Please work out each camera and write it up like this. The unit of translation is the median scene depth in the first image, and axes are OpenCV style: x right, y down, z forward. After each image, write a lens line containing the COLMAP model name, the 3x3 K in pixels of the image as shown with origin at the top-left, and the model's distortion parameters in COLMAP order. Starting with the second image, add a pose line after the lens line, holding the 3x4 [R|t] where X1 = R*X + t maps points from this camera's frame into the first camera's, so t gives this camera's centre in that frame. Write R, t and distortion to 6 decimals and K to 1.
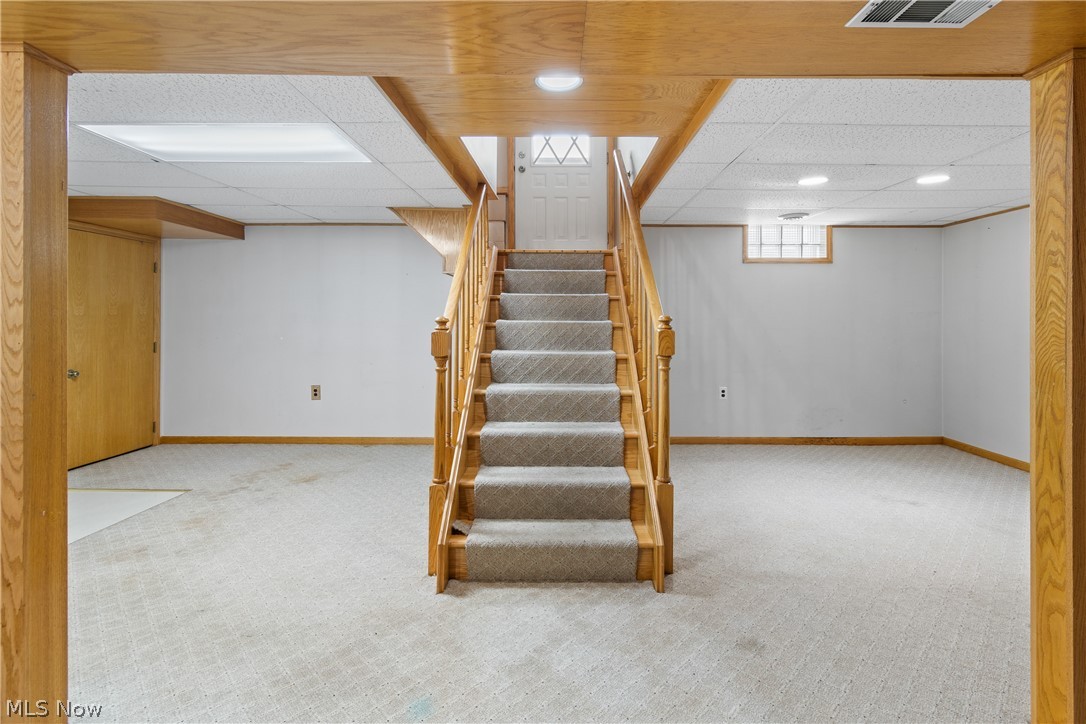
lens RADIAL K [[525.5, 0, 557.2], [0, 525.5, 316.7], [0, 0, 1]] dist [-0.001416, -0.000652]
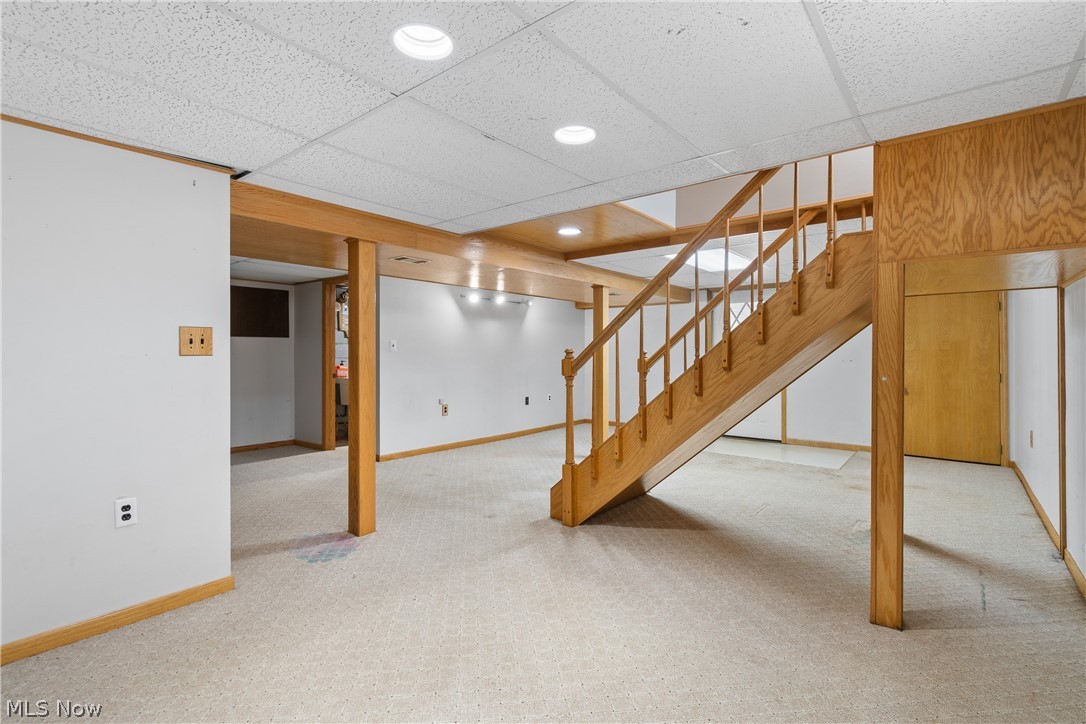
lens RADIAL K [[510.1, 0, 549.7], [0, 510.1, 357.2], [0, 0, 1]] dist [-0.004060, -0.001091]
pose [[-0.622665, 0.003140, -0.782482, 0.740634], [0.002382, 0.999995, 0.002117, 0.011015], [0.782485, -0.000545, -0.622669, 1.017458]]
